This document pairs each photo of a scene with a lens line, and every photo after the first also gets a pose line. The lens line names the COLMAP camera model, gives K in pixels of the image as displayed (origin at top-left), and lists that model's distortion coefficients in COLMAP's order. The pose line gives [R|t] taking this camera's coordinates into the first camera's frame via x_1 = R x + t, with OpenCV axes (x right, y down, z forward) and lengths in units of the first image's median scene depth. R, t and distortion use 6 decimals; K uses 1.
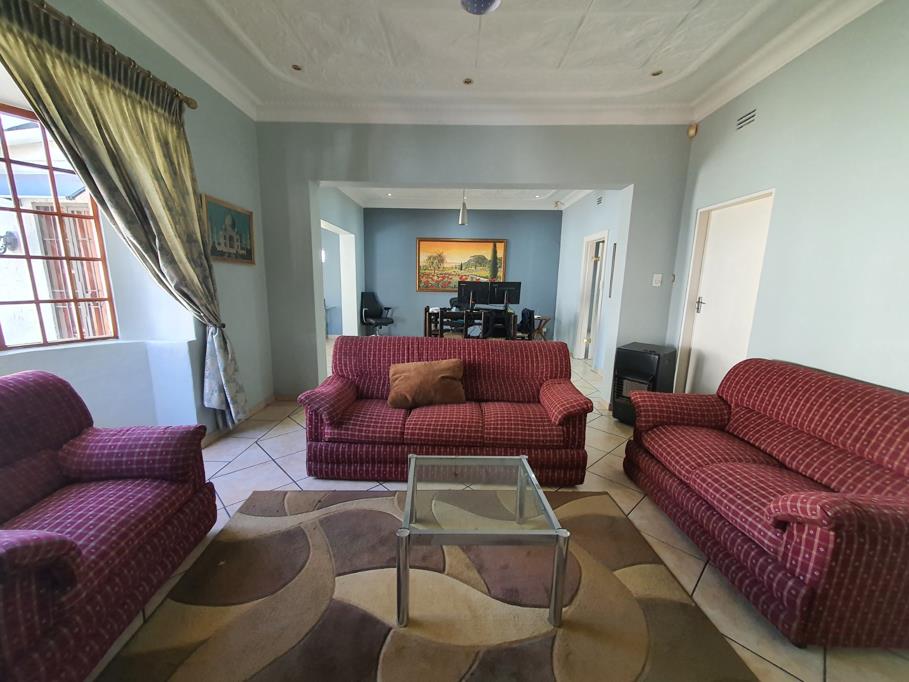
lens RADIAL K [[358.1, 0, 449.4], [0, 358.1, 346.3], [0, 0, 1]] dist [-0.000090, -0.000345]
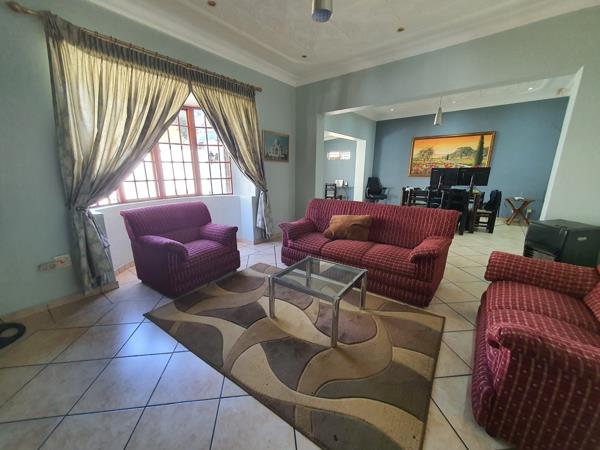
lens RADIAL K [[236.4, 0, 295.8], [0, 236.4, 228.3], [0, 0, 1]] dist [-0.000090, -0.000345]
pose [[0.800536, 0.120394, -0.587067, 0.397044], [-0.088149, 0.992613, 0.083361, 0.034088], [0.592767, -0.014984, 0.805235, -0.059521]]
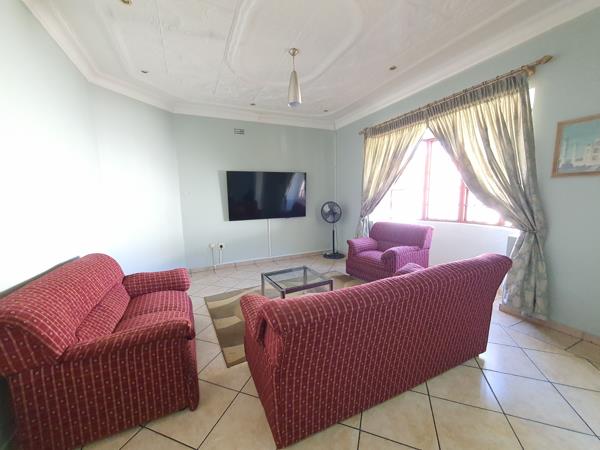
lens RADIAL K [[236.4, 0, 298.1], [0, 236.4, 229.1], [0, 0, 1]] dist [-0.000090, -0.000345]
pose [[-0.890456, 0.066303, -0.450214, 0.469084], [-0.073611, 0.955314, 0.286281, -0.245818], [0.449077, 0.288061, -0.845784, 1.367470]]
